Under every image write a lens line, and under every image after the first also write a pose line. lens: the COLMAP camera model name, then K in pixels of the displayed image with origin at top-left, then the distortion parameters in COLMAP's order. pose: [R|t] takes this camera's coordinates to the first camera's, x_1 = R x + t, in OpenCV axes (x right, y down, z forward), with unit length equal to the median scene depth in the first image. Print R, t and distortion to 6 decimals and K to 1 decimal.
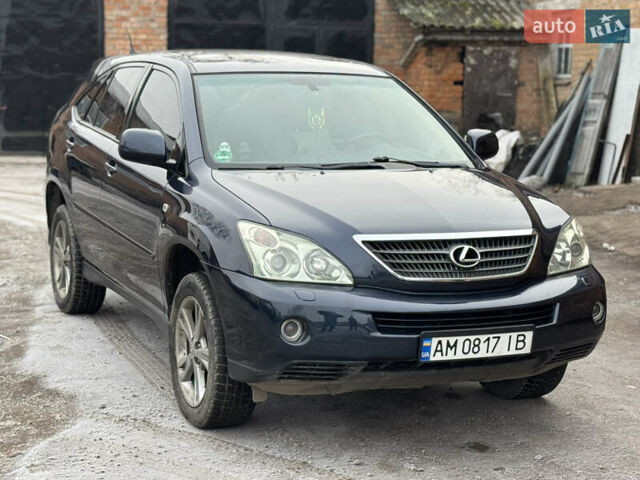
lens RADIAL K [[1342.2, 0, 320.0], [0, 1342.2, 240.0], [0, 0, 1]] dist [-0.301497, 6.922685]
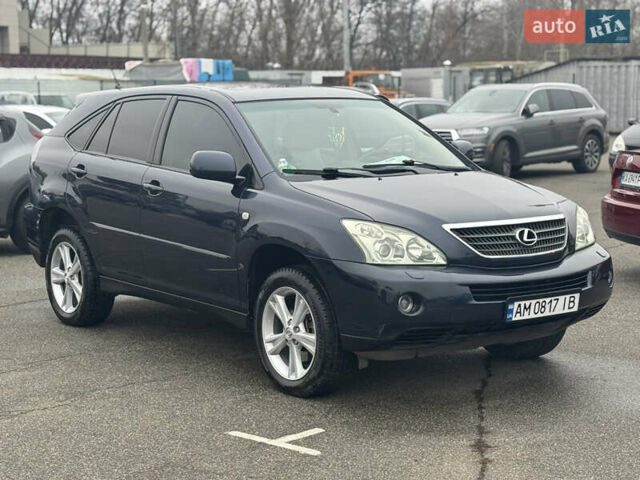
lens RADIAL K [[1342.2, 0, 320.0], [0, 1342.2, 240.0], [0, 0, 1]] dist [-0.301497, 6.922685]
pose [[0.973599, -0.058480, 0.220645, -0.355787], [0.063643, 0.997839, -0.016355, 0.023243], [-0.219212, 0.029966, 0.975217, -0.179323]]
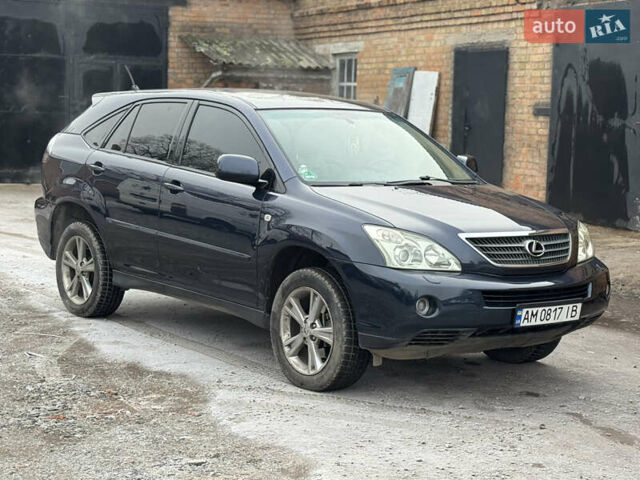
lens RADIAL K [[1342.2, 0, 320.0], [0, 1342.2, 240.0], [0, 0, 1]] dist [-0.301497, 6.922685]
pose [[0.966115, -0.017457, 0.257520, -0.442371], [0.023353, 0.999530, -0.019856, 0.025379], [-0.257052, 0.025197, 0.966069, -0.236063]]
